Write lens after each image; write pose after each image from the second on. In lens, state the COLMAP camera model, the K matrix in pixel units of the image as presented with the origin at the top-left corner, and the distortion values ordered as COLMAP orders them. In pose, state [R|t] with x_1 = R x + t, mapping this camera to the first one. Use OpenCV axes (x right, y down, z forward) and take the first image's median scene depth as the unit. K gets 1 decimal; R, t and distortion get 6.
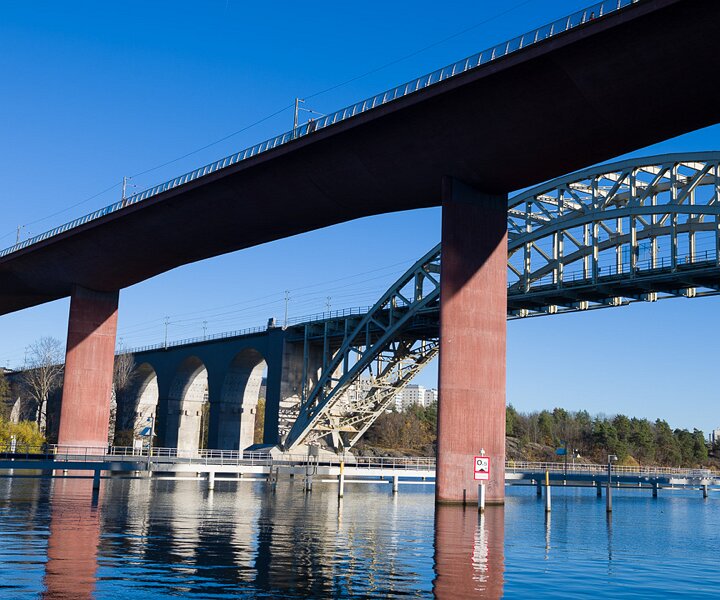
lens RADIAL K [[965.6, 0, 361.7], [0, 965.6, 293.0], [0, 0, 1]] dist [0.062690, -0.009488]
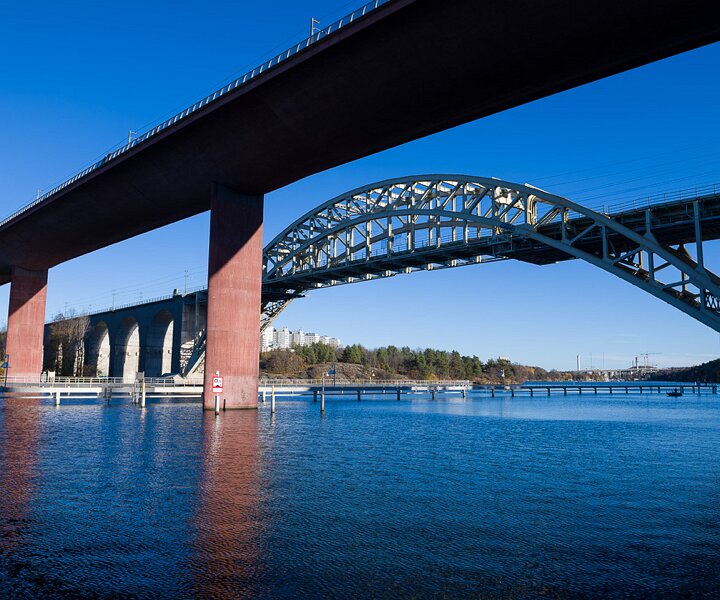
lens RADIAL K [[605.3, 0, 388.3], [0, 605.3, 300.0], [0, 0, 1]] dist [-0.052187, 0.003249]
pose [[0.992283, -0.015227, 0.123056, 0.162746], [0.010574, 0.999207, 0.038375, 0.015129], [-0.123543, -0.036777, 0.991657, 0.056876]]
